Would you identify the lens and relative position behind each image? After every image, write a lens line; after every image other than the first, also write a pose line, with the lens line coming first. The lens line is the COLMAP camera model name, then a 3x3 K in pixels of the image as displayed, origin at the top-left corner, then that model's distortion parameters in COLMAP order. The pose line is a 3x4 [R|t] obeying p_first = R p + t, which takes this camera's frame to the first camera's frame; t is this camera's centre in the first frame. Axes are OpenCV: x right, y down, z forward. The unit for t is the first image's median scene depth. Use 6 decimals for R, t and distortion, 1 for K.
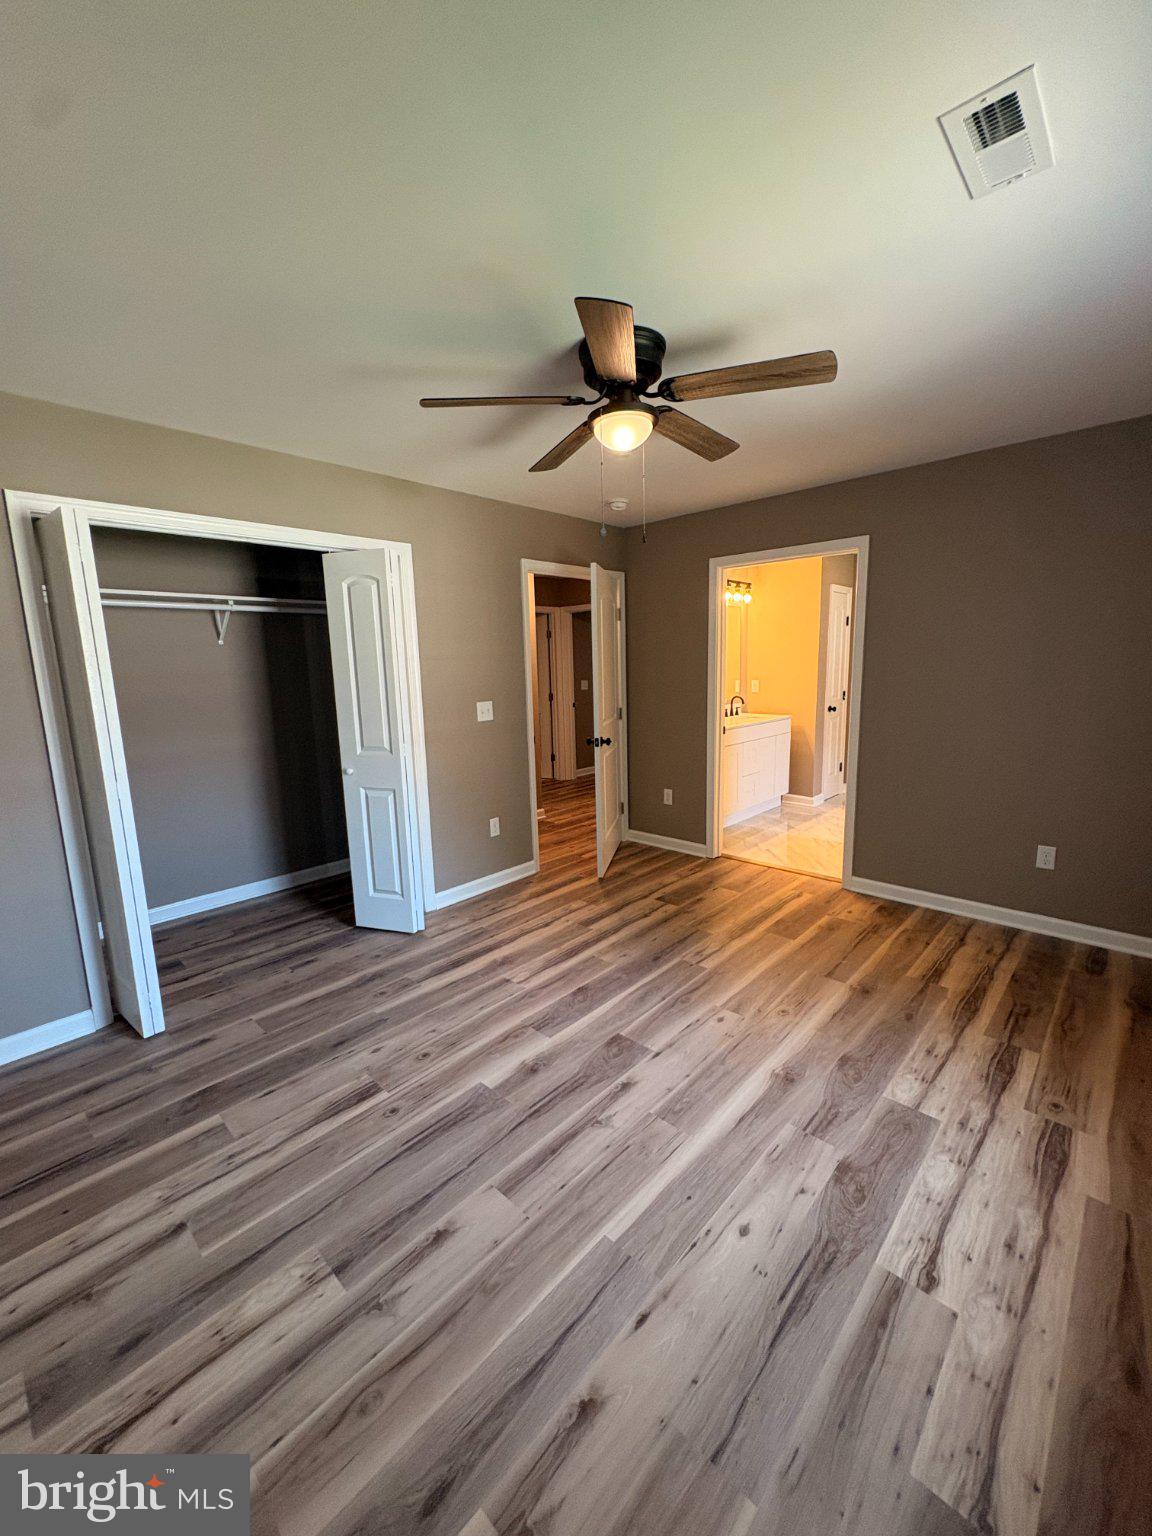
lens RADIAL K [[614.2, 0, 576.0], [0, 614.2, 768.0], [0, 0, 1]] dist [0.000125, 0.000709]
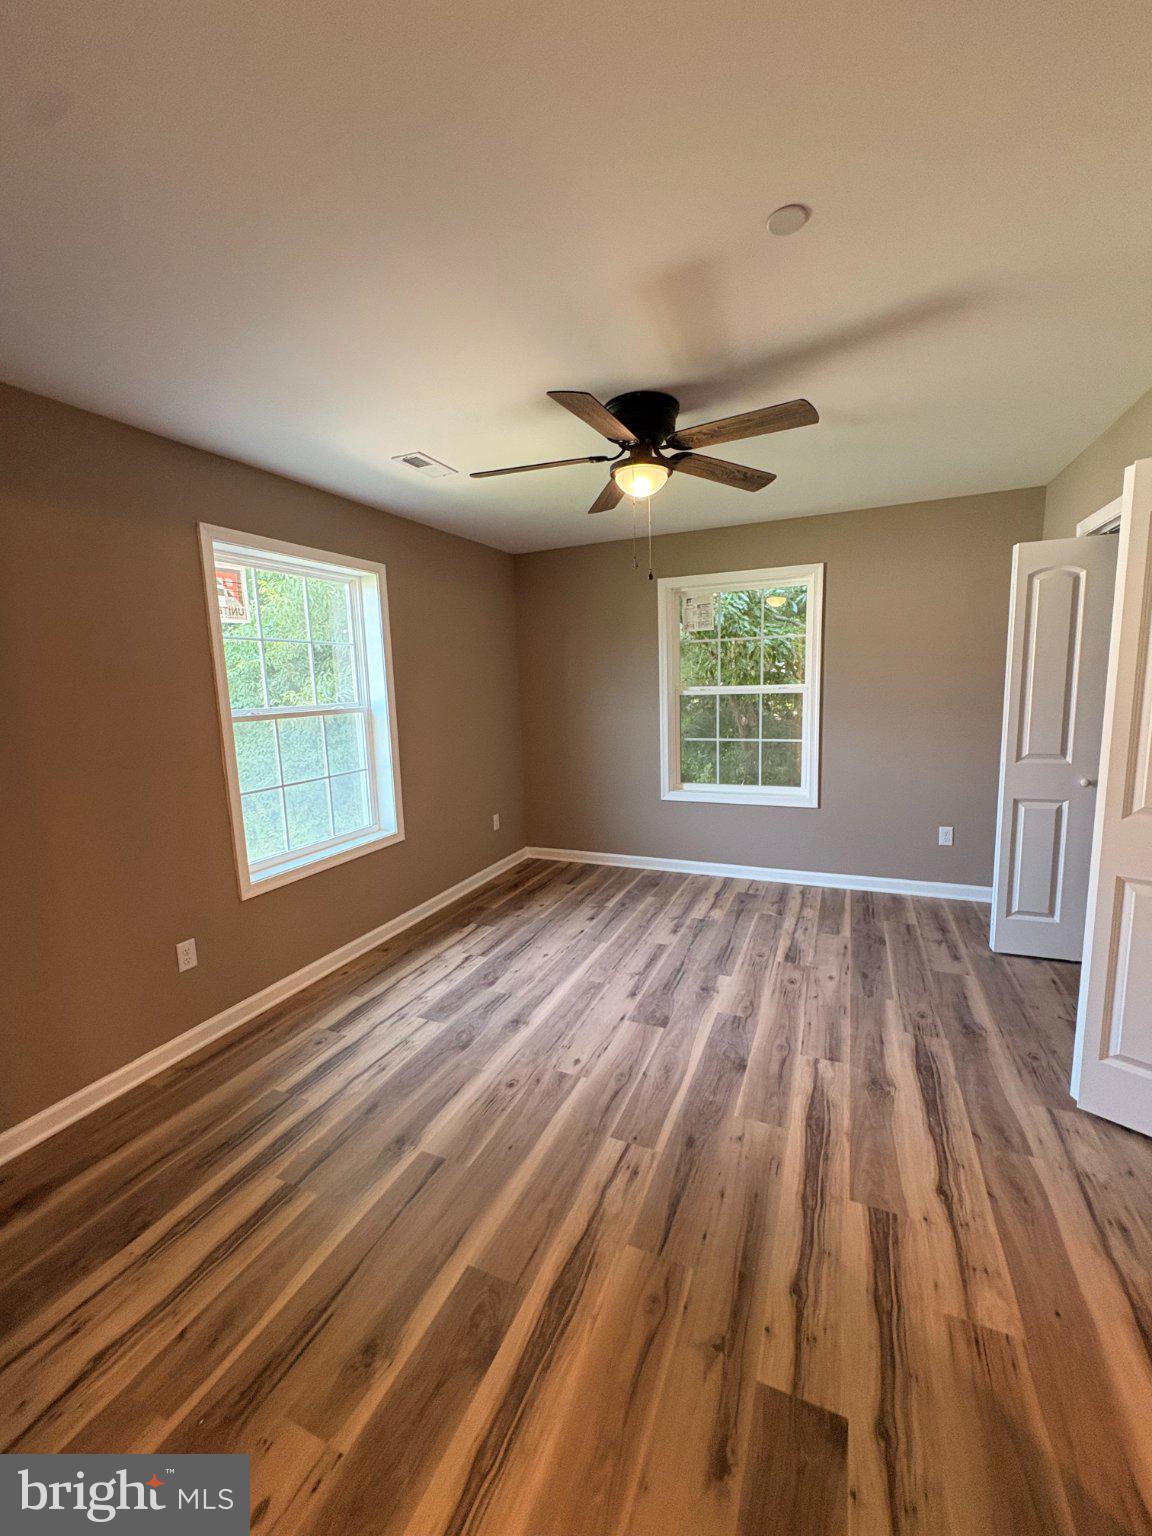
lens RADIAL K [[614.2, 0, 576.0], [0, 614.2, 768.0], [0, 0, 1]] dist [0.000125, 0.000709]
pose [[-0.940133, 0.106085, -0.323877, 0.556748], [-0.000156, 0.950186, 0.311683, -0.358586], [0.340809, 0.293074, -0.893285, 1.924098]]
